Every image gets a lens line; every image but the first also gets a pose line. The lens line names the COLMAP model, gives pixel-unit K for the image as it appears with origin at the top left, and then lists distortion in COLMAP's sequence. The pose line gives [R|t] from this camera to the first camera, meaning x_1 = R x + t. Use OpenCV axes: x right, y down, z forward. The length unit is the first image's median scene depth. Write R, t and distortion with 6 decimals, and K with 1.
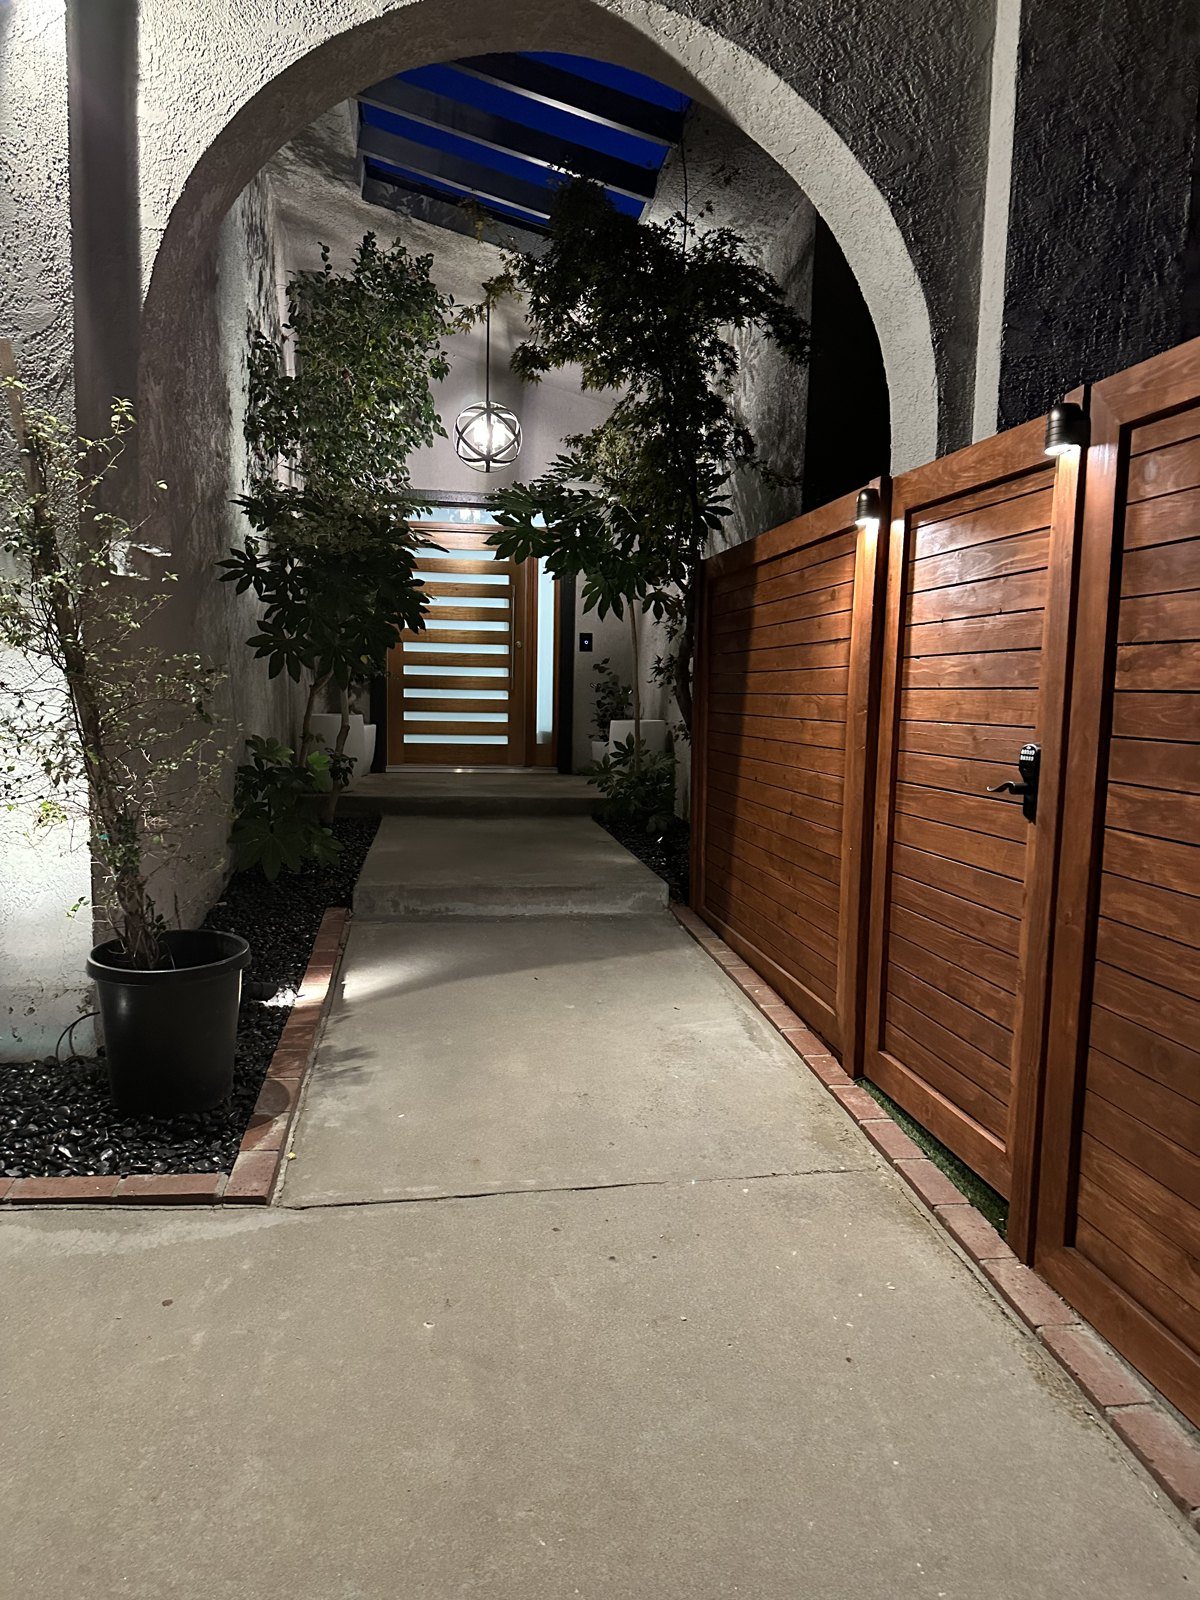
lens RADIAL K [[1144.1, 0, 600.0], [0, 1144.1, 800.0], [0, 0, 1]] dist [0.104637, -0.179252]
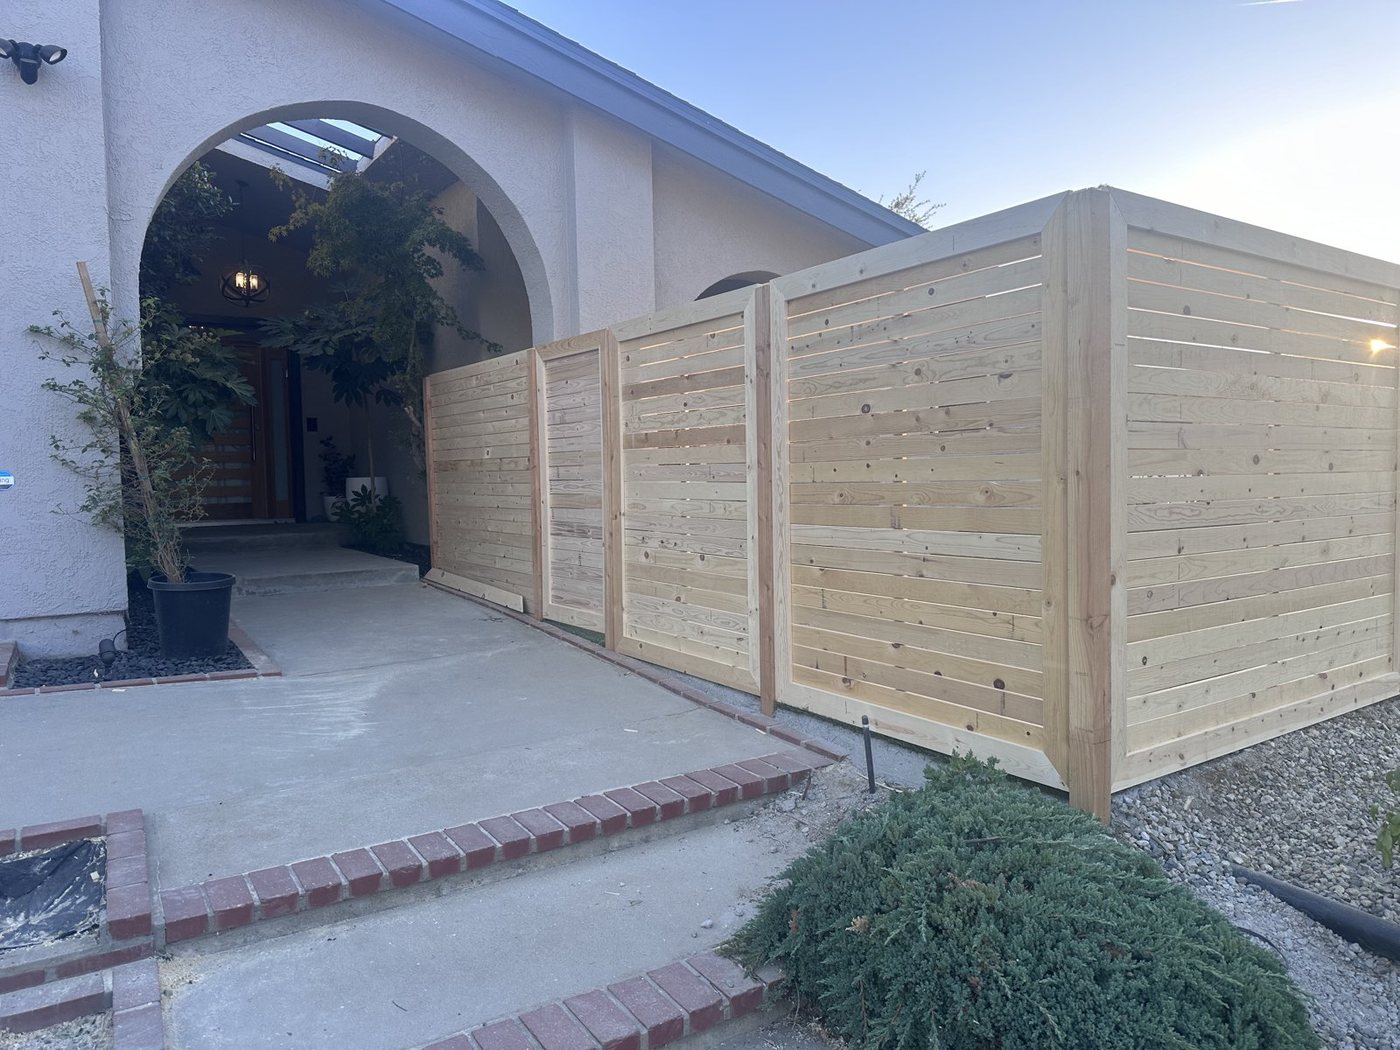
lens RADIAL K [[1001.0, 0, 700.0], [0, 1001.0, 525.0], [0, 0, 1]] dist [0.104637, -0.179252]
pose [[0.912902, -0.057409, 0.404121, -0.169113], [0.072873, 0.997077, -0.022975, 0.085313], [-0.401620, 0.050424, 0.914417, -0.553364]]
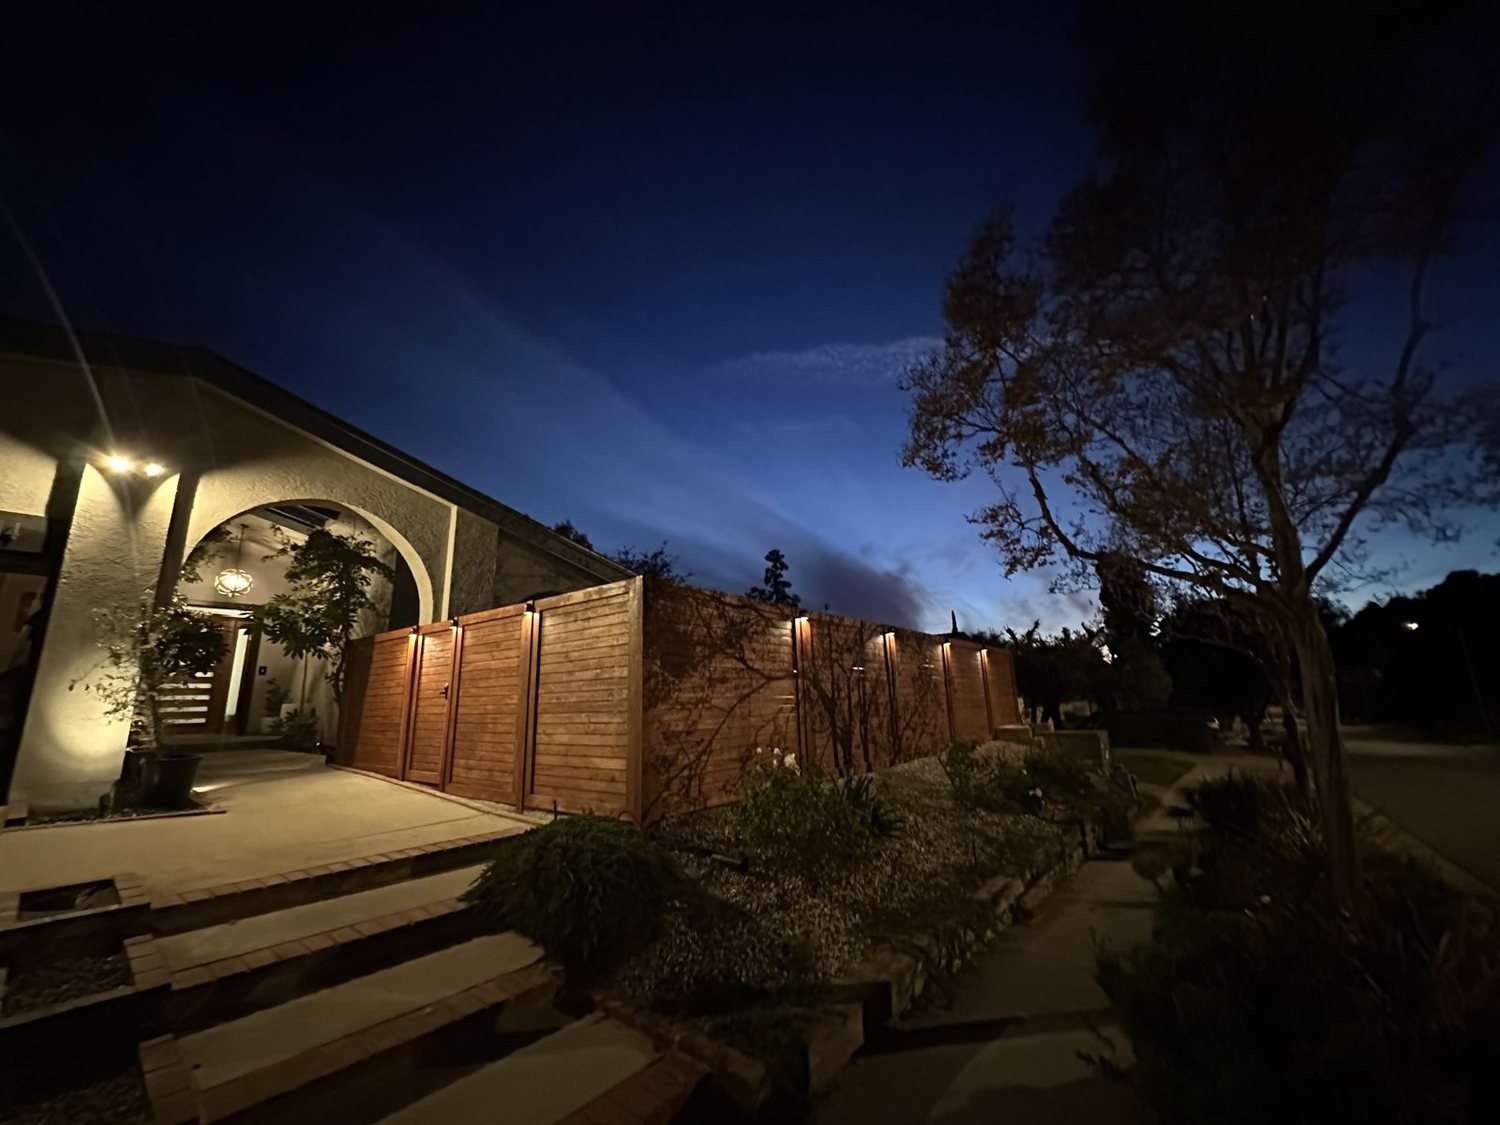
lens RADIAL K [[598.9, 0, 750.0], [0, 598.9, 562.5], [0, 0, 1]] dist [-0.007971, 0.000035]
pose [[0.735963, 0.109348, 0.668133, -0.214887], [0.106684, 0.955810, -0.273945, 0.142536], [-0.668563, 0.272893, 0.691775, -0.866969]]
